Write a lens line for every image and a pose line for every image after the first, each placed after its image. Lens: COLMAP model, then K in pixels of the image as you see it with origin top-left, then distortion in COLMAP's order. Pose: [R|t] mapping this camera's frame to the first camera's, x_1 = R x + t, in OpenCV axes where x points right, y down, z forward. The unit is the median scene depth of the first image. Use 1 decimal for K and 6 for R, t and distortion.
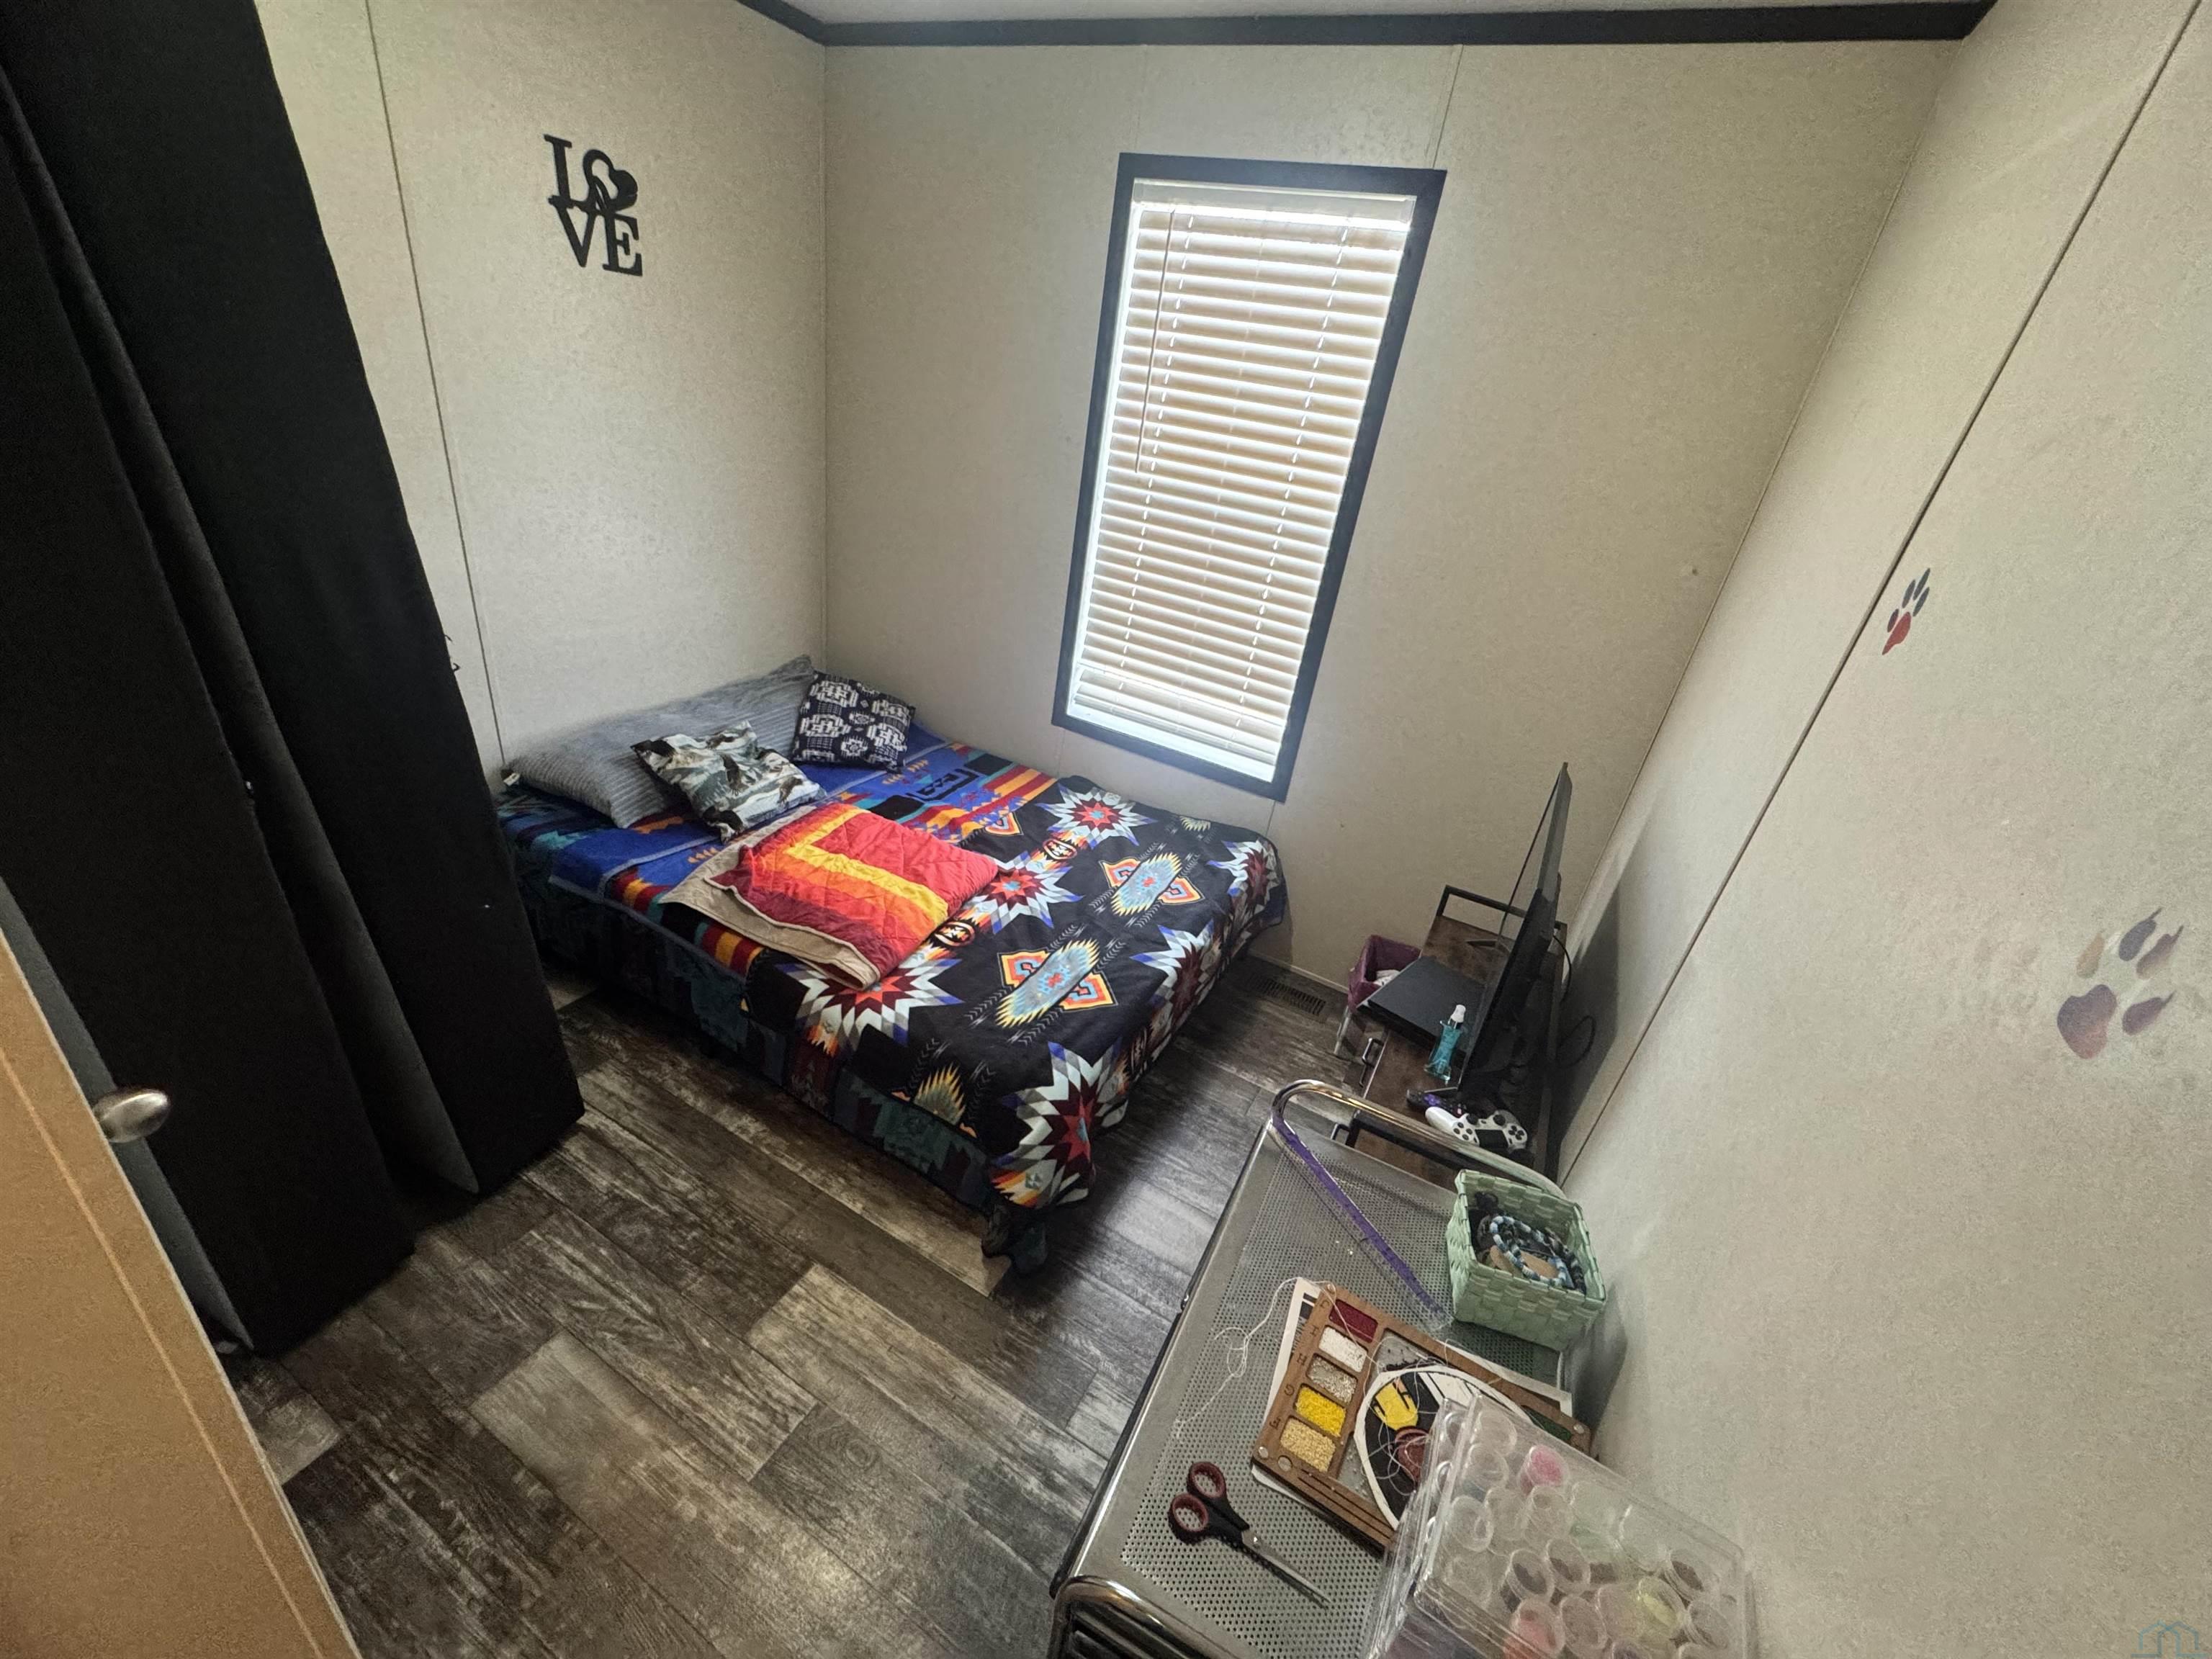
lens RADIAL K [[882.4, 0, 1103.2], [0, 882.4, 833.0], [0, 0, 1]] dist [0.002227, 0.000142]
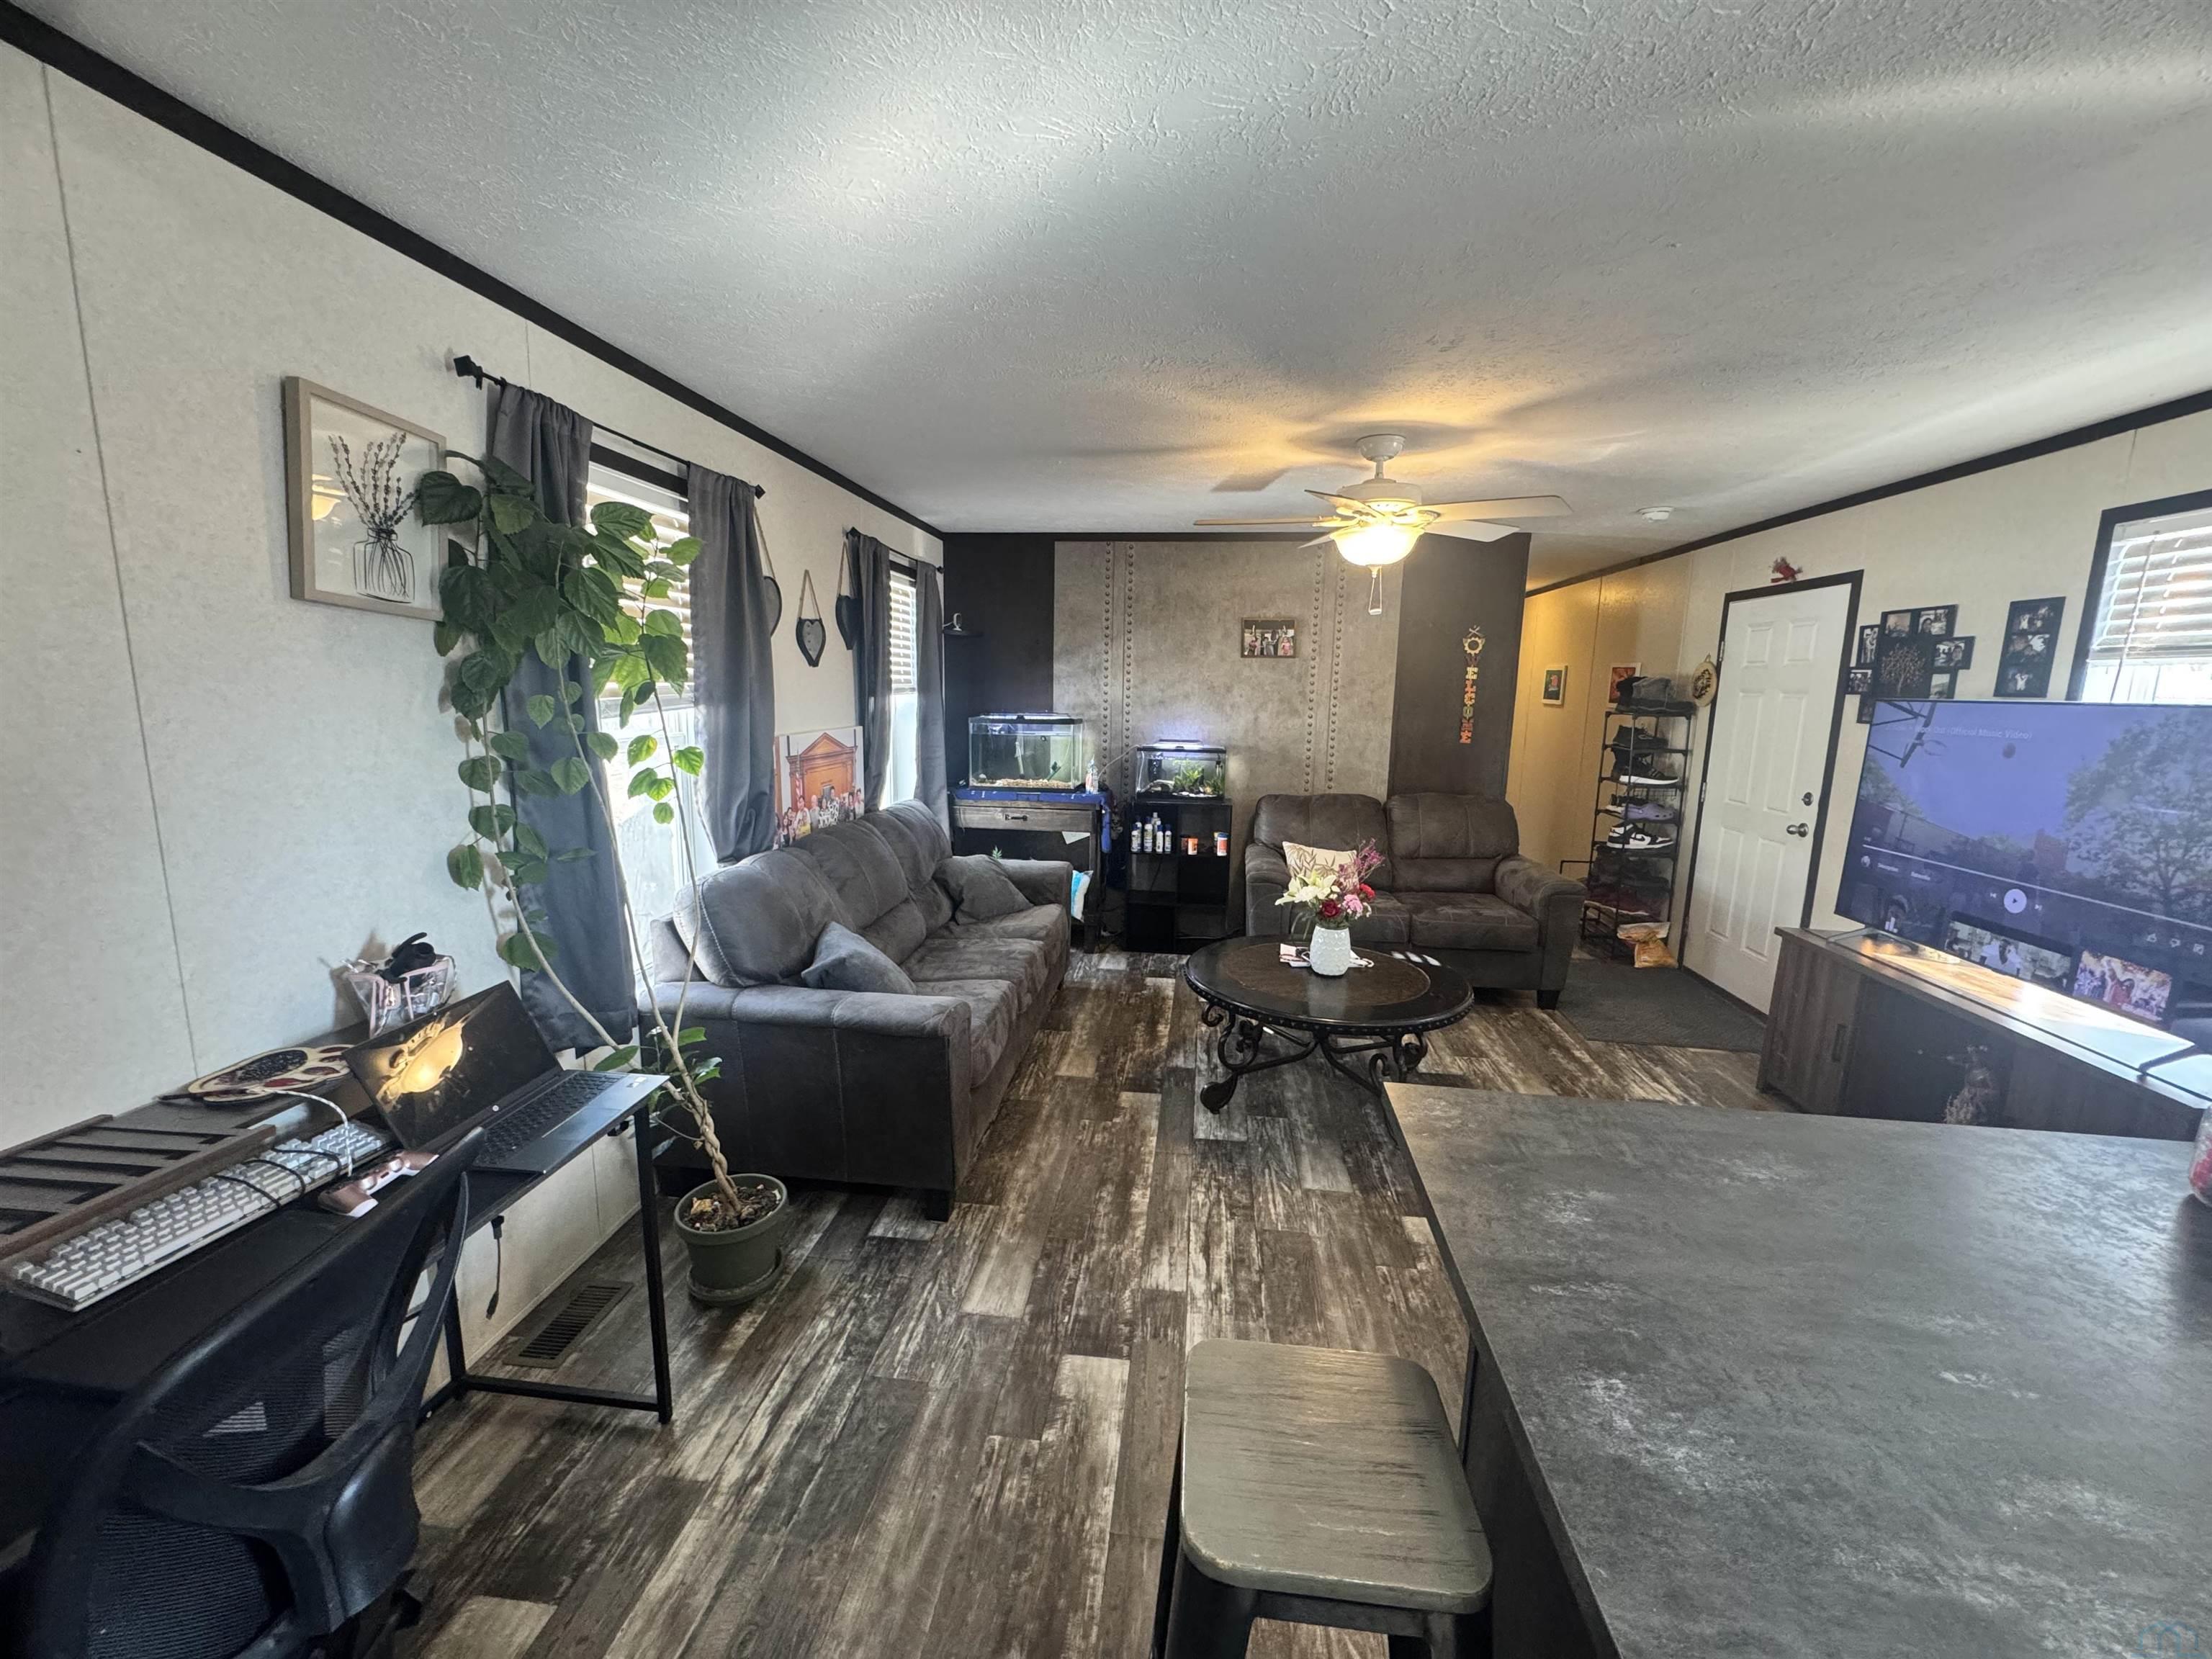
lens RADIAL K [[882.4, 0, 1115.6], [0, 882.4, 821.0], [0, 0, 1]] dist [0.002227, 0.000142]
pose [[-0.380155, -0.288764, 0.878691, -0.788395], [0.367079, 0.824890, 0.429896, -0.410992], [-0.848962, 0.485976, -0.207587, 0.577087]]
